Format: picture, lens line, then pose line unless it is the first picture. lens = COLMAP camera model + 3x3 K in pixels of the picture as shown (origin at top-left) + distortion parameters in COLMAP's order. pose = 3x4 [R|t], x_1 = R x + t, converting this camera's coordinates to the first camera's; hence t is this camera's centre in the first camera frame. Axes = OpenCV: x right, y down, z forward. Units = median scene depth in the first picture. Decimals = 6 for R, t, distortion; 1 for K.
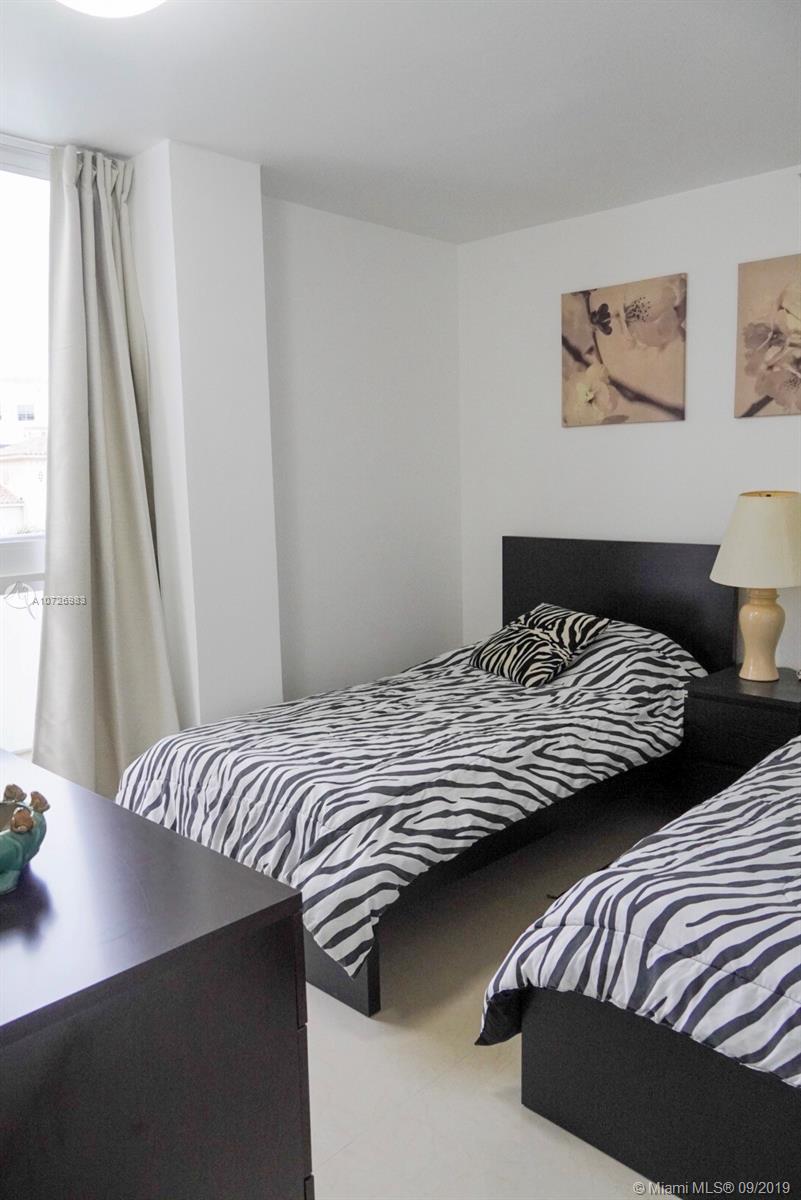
lens RADIAL K [[902.0, 0, 398.3], [0, 902.0, 600.3], [0, 0, 1]] dist [-0.037329, 0.030478]
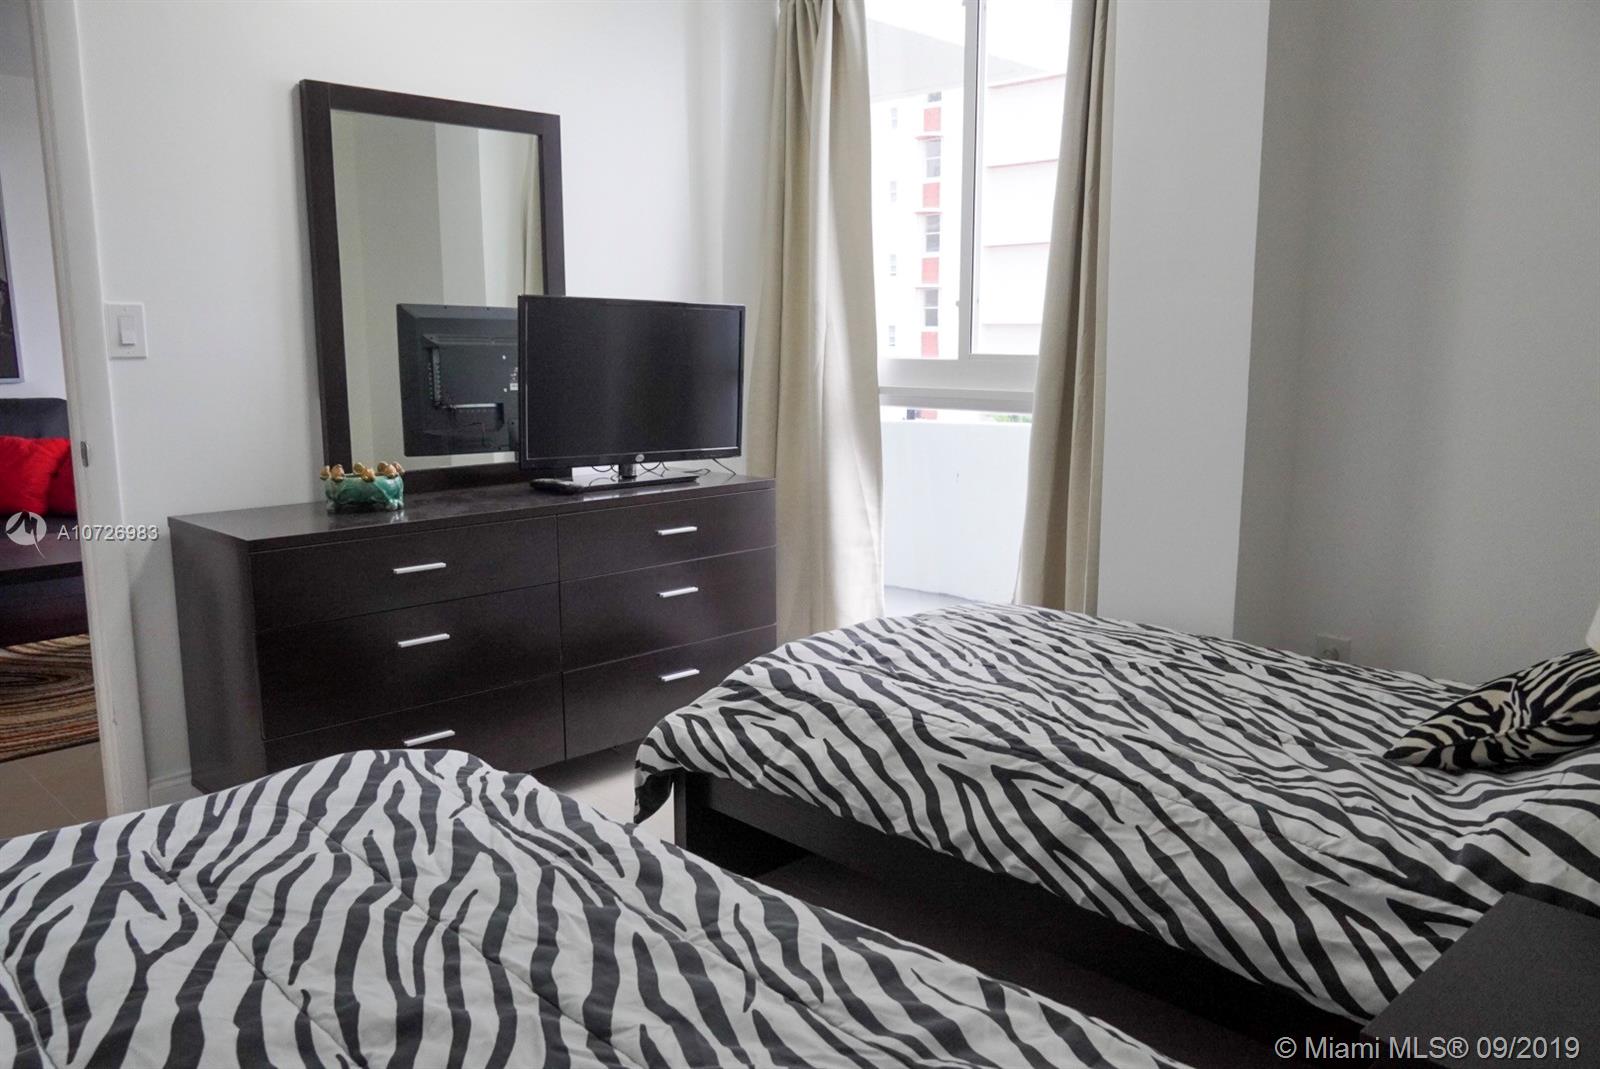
lens RADIAL K [[1202.7, 0, 796.1], [0, 1202.7, 534.6], [0, 0, 1]] dist [-0.037329, 0.030478]
pose [[-0.011645, 0.184056, -0.982847, 0.824176], [-0.144443, 0.972295, 0.183792, -0.082438], [0.989445, 0.144106, 0.015263, 0.836070]]
